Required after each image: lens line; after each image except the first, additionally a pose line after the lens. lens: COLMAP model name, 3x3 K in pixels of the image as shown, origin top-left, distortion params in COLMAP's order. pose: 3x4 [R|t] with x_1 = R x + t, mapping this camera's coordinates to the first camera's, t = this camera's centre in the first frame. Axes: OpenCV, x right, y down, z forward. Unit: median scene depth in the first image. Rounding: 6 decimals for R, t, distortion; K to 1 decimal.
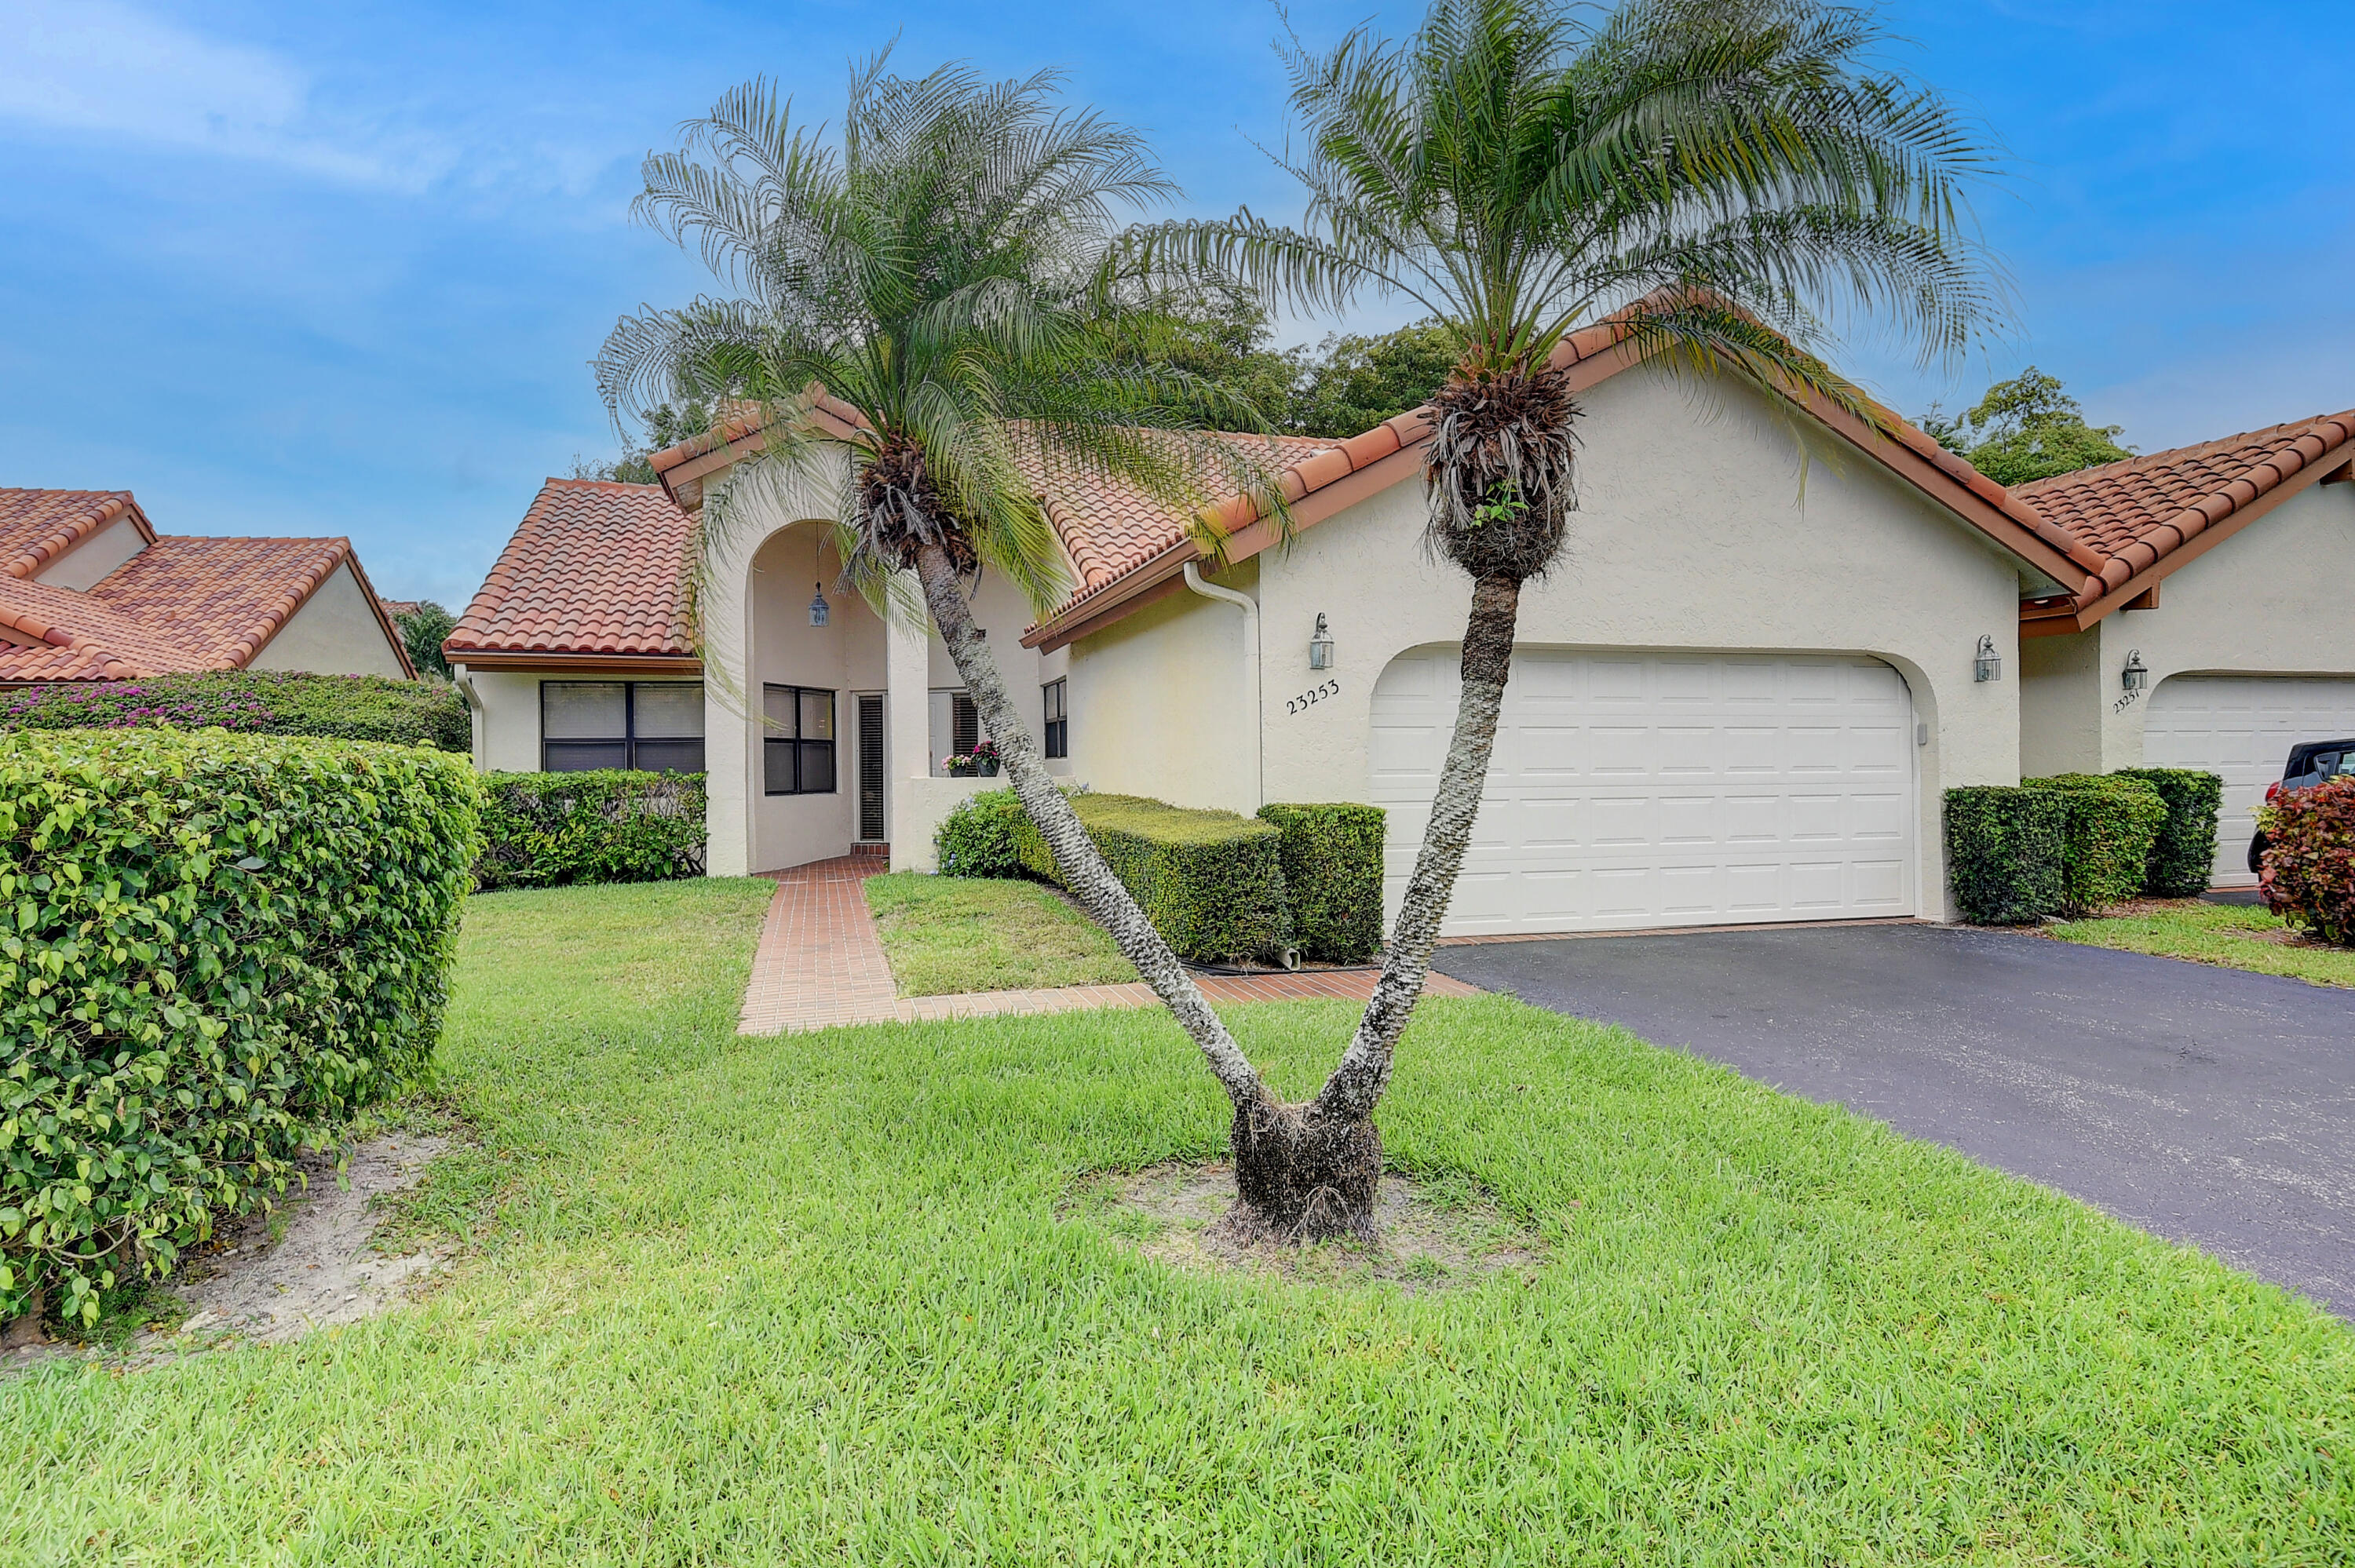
lens RADIAL K [[1281.2, 0, 1183.0], [0, 1281.2, 761.4], [0, 0, 1]] dist [0.002753, 0.060475]
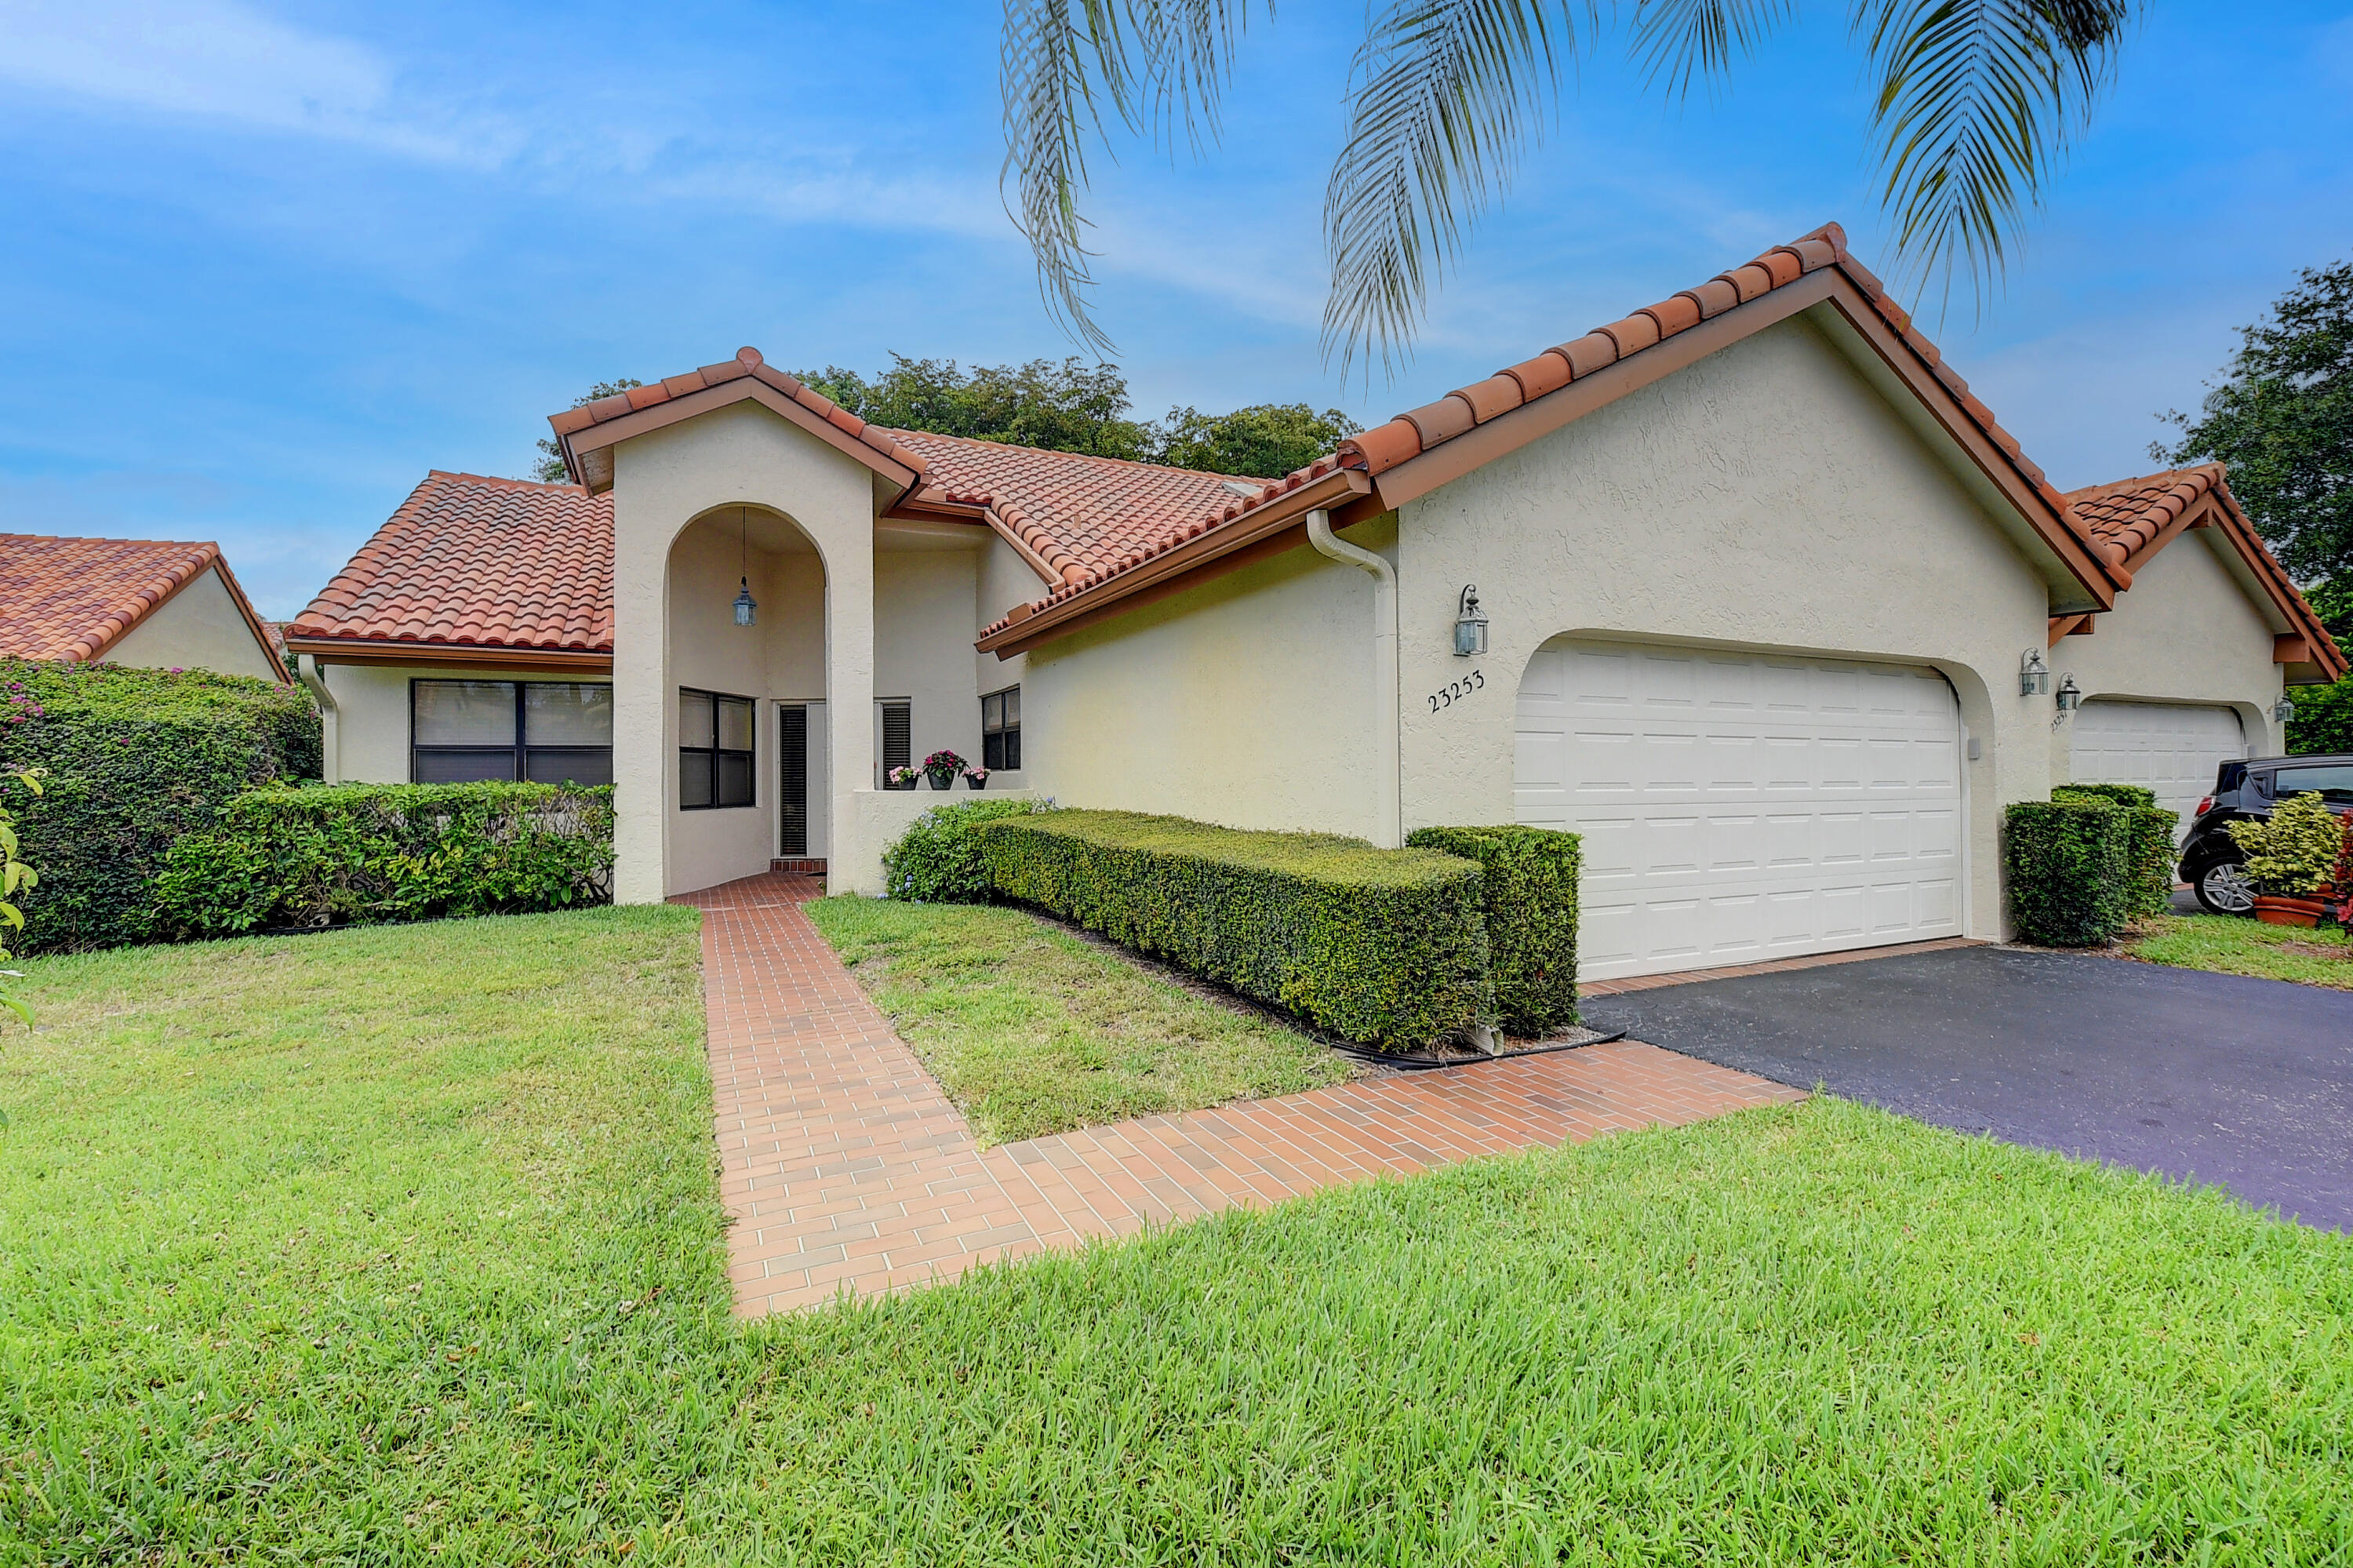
lens RADIAL K [[1042.5, 0, 1185.6], [0, 1042.5, 769.2], [0, 0, 1]] dist [-0.003544, -0.000479]
pose [[0.987095, 0.005176, 0.160050, -0.100343], [-0.003853, 0.999956, -0.008576, 0.002542], [-0.160087, 0.007848, 0.987072, 0.235926]]
